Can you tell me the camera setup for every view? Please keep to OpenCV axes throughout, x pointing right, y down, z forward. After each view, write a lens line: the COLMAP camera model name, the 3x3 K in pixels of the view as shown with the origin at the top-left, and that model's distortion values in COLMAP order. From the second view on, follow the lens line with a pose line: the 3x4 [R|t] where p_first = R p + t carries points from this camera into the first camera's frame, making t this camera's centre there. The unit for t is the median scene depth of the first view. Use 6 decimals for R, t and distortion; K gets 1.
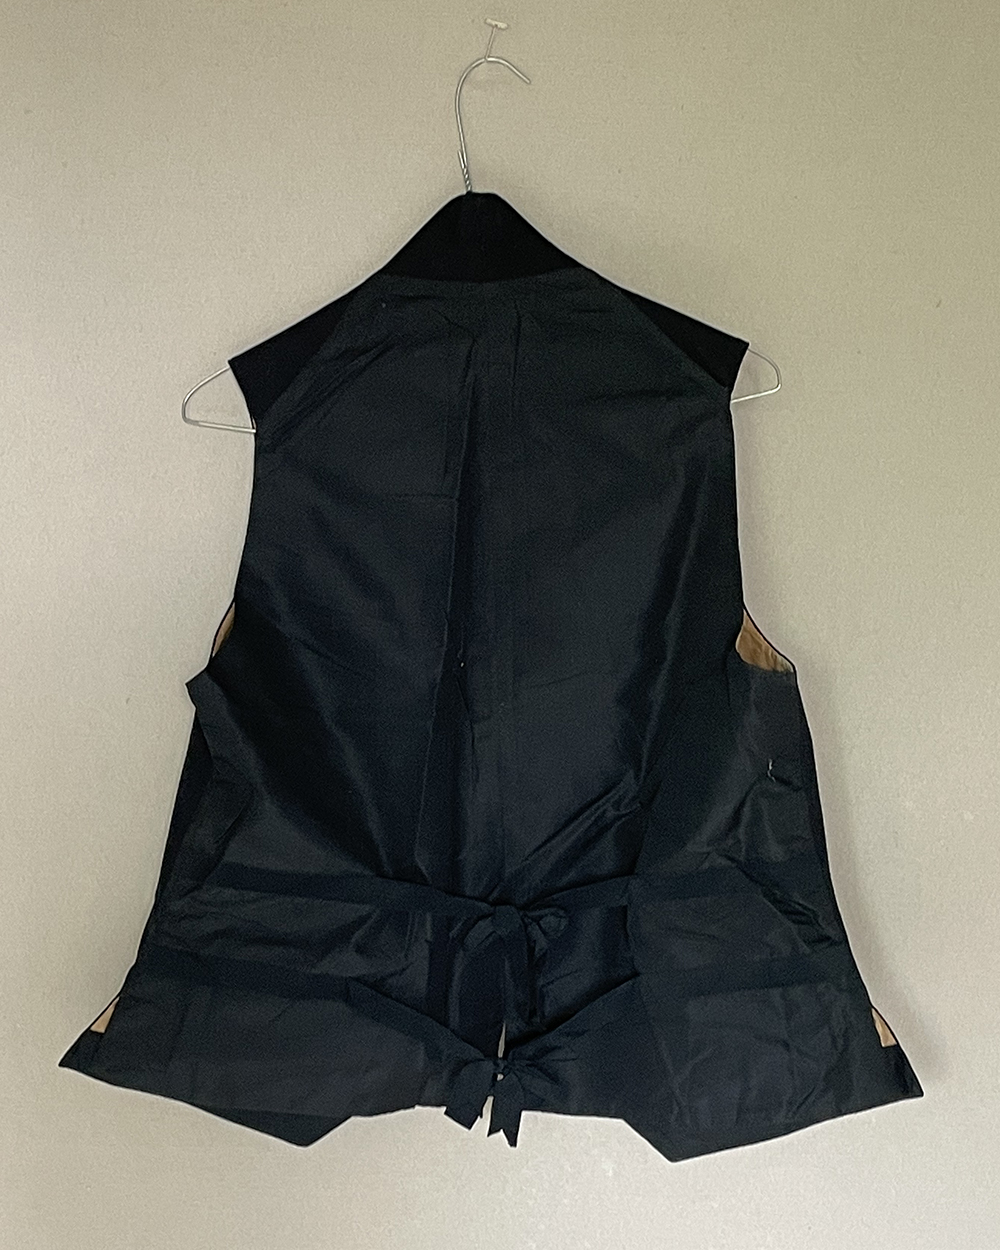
lens RADIAL K [[1842.0, 0, 500.0], [0, 1842.0, 625.0], [0, 0, 1]] dist [-0.013078, 0.000245]
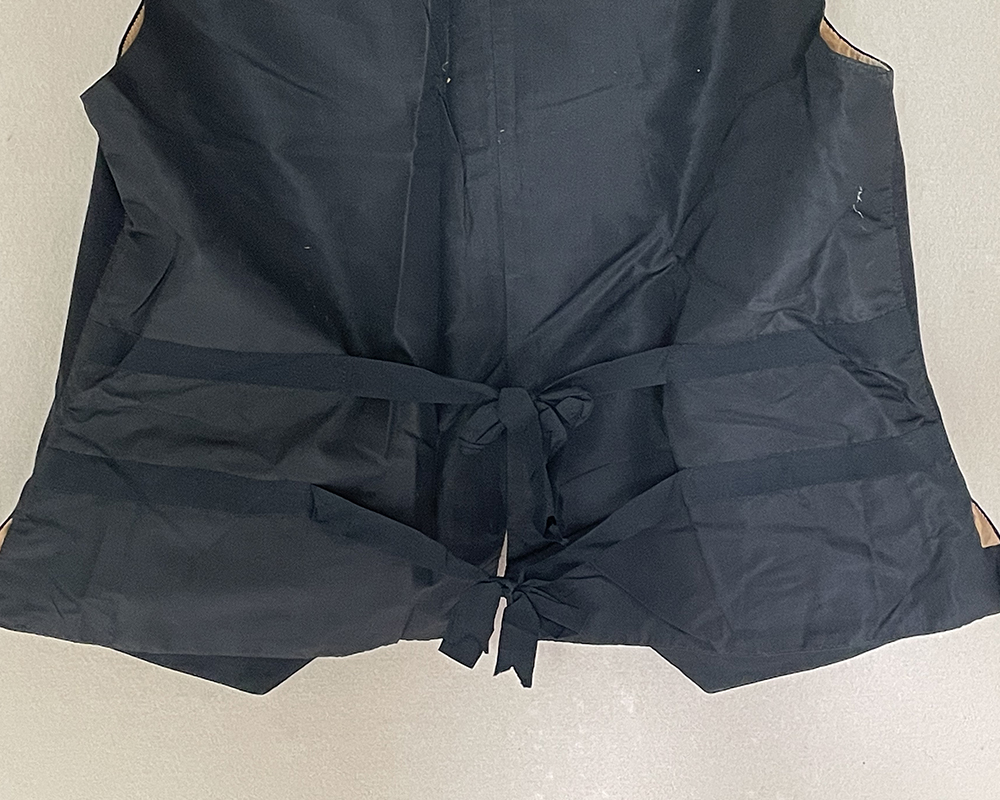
lens RADIAL K [[1473.6, 0, 500.0], [0, 1473.6, 400.0], [0, 0, 1]] dist [-0.013078, 0.000245]
pose [[0.995788, -0.025298, 0.088129, -0.057770], [0.015194, 0.993423, 0.113489, 0.086571], [-0.090420, -0.111672, 0.989623, 0.380513]]
